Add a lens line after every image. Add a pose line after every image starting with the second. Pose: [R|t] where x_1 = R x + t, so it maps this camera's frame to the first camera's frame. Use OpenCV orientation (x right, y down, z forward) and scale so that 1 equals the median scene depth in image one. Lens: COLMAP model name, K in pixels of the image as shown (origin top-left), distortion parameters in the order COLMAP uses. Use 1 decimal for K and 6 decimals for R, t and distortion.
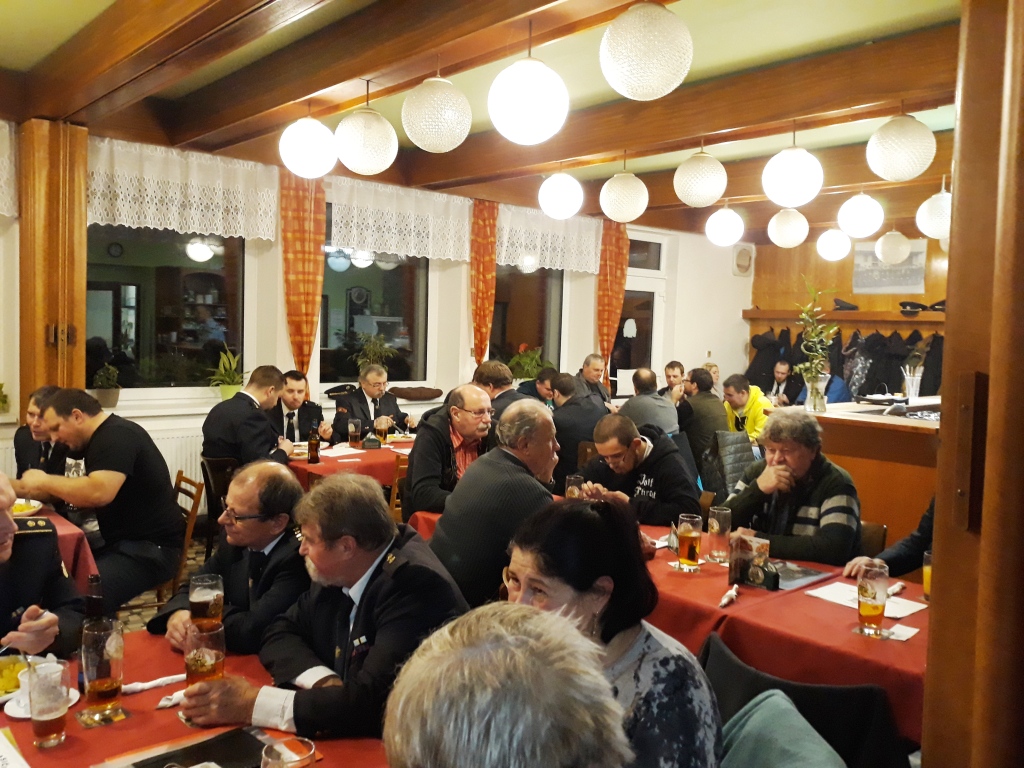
lens RADIAL K [[853.5, 0, 507.0], [0, 853.5, 364.0], [0, 0, 1]] dist [0.039207, -0.104151]
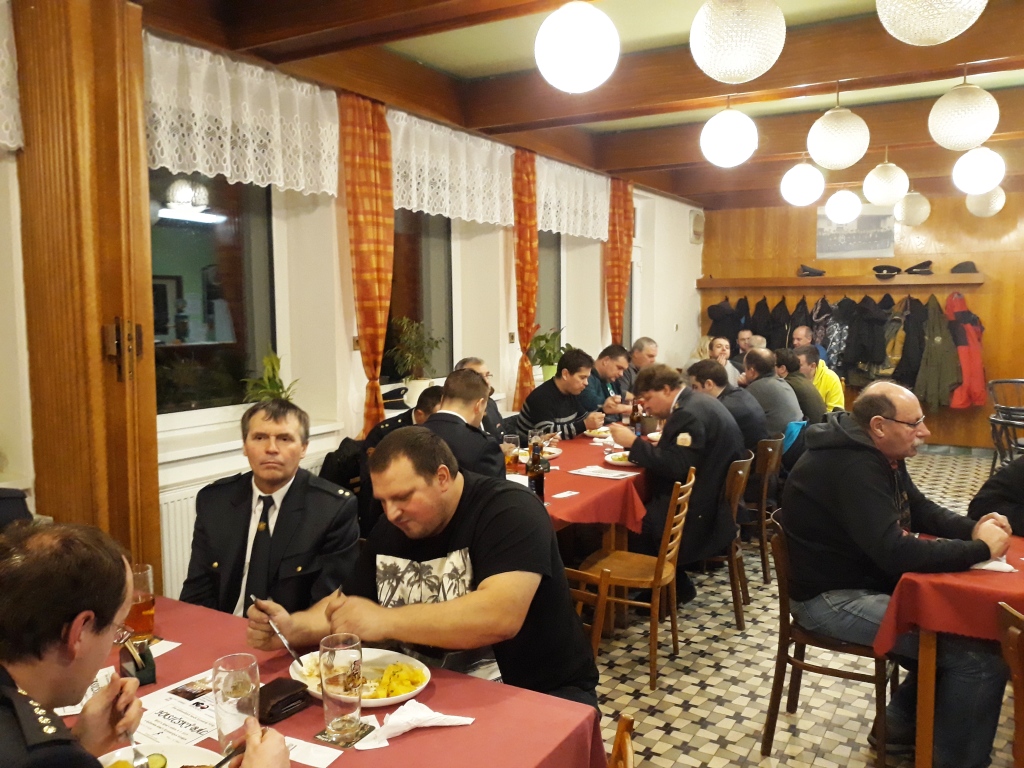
lens RADIAL K [[853.5, 0, 508.5], [0, 853.5, 376.4], [0, 0, 1]] dist [0.039207, -0.104151]
pose [[0.953974, -0.062116, 0.293387, -0.375616], [0.050418, 0.997609, 0.047275, -0.020798], [-0.295622, -0.030307, 0.954824, 0.278720]]
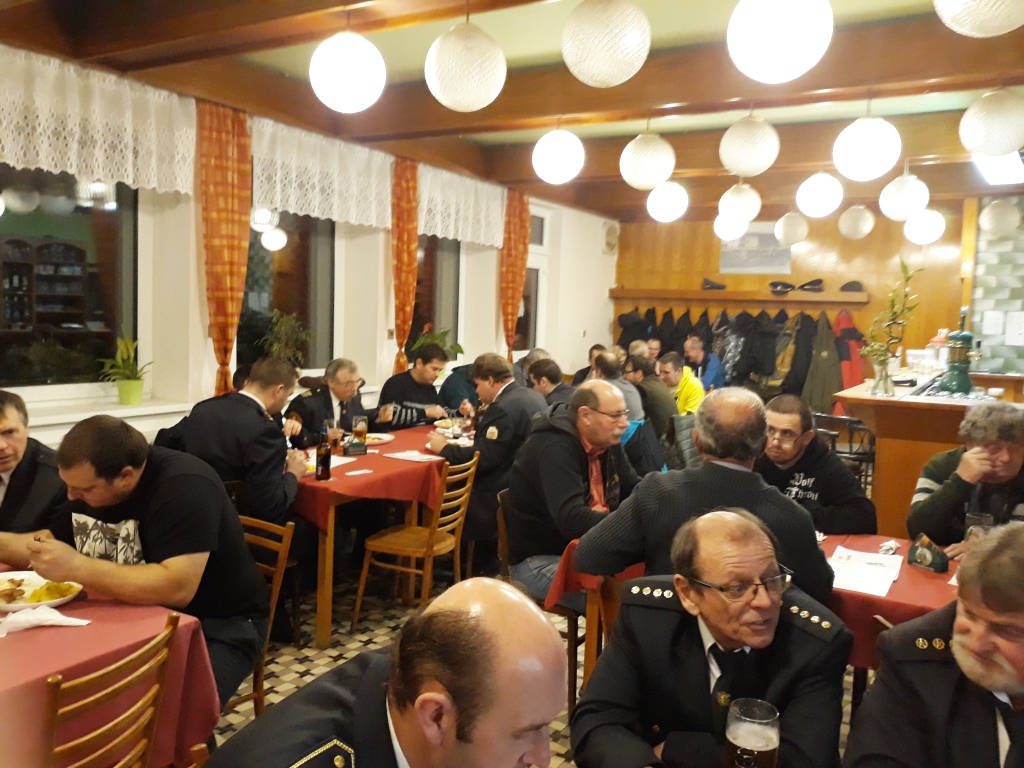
lens RADIAL K [[853.5, 0, 509.8], [0, 853.5, 376.3], [0, 0, 1]] dist [0.039207, -0.104151]
pose [[0.950954, -0.023407, 0.308445, -0.254650], [0.010913, 0.999051, 0.042169, -0.008482], [-0.309139, -0.036734, 0.950307, 0.169135]]
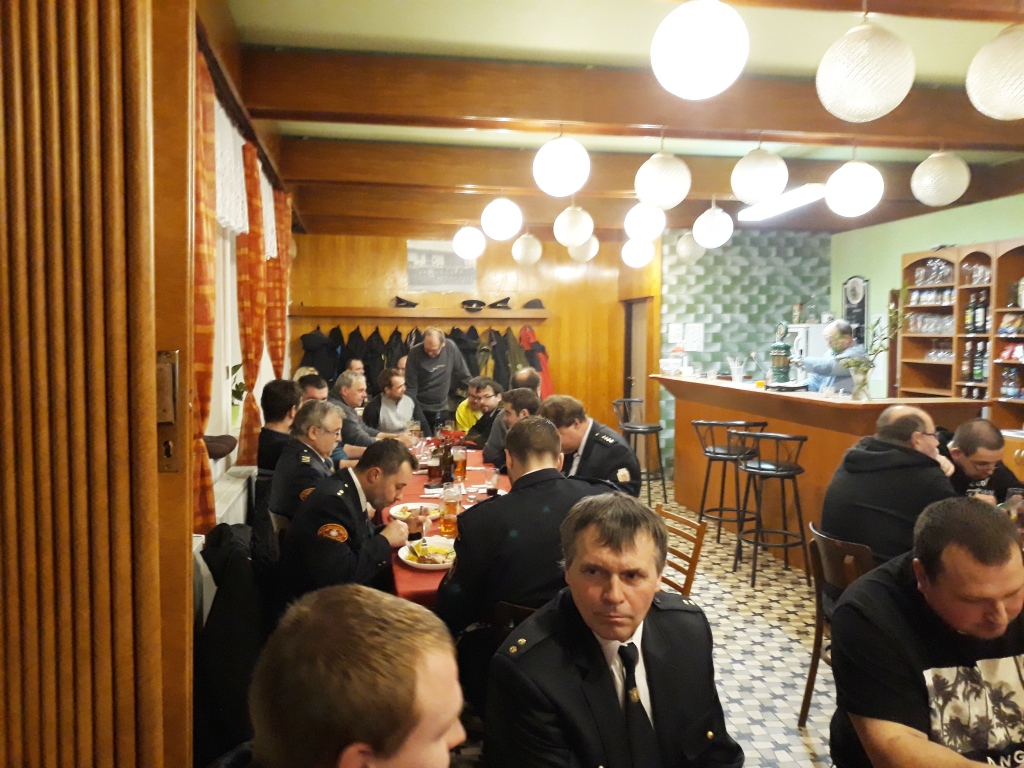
lens RADIAL K [[853.5, 0, 506.7], [0, 853.5, 359.5], [0, 0, 1]] dist [0.039207, -0.104151]
pose [[0.538990, -0.052511, 0.840674, -0.630778], [0.051025, 0.998257, 0.029639, -0.041706], [-0.840765, 0.026920, 0.540731, 0.602551]]
